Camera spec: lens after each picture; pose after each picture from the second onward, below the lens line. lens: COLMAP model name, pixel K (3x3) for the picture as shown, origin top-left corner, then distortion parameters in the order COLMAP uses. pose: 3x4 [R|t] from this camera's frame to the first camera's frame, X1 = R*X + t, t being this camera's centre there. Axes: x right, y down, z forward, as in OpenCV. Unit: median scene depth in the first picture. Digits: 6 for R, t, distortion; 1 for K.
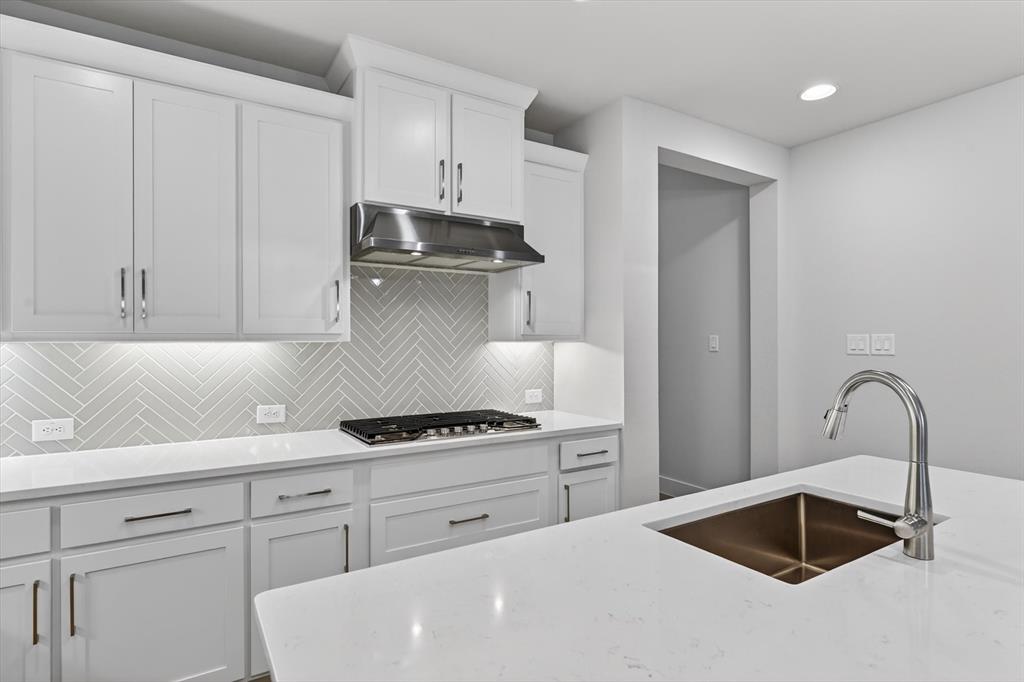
lens RADIAL K [[523.7, 0, 509.7], [0, 523.7, 335.2], [0, 0, 1]] dist [-0.003777, -0.000436]
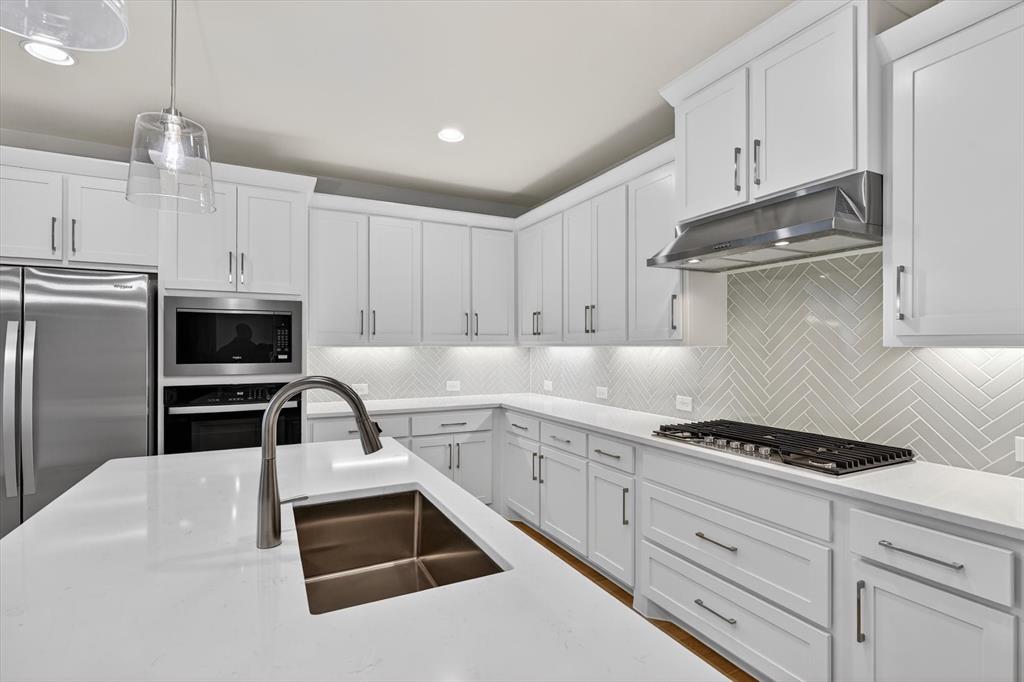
lens RADIAL K [[482.9, 0, 509.9], [0, 482.9, 345.9], [0, 0, 1]] dist [-0.001880, -0.000146]
pose [[-0.085470, 0.001727, -0.996339, 0.768842], [0.012980, 0.999916, 0.000620, 0.005272], [0.996256, -0.012879, -0.085485, 0.697608]]
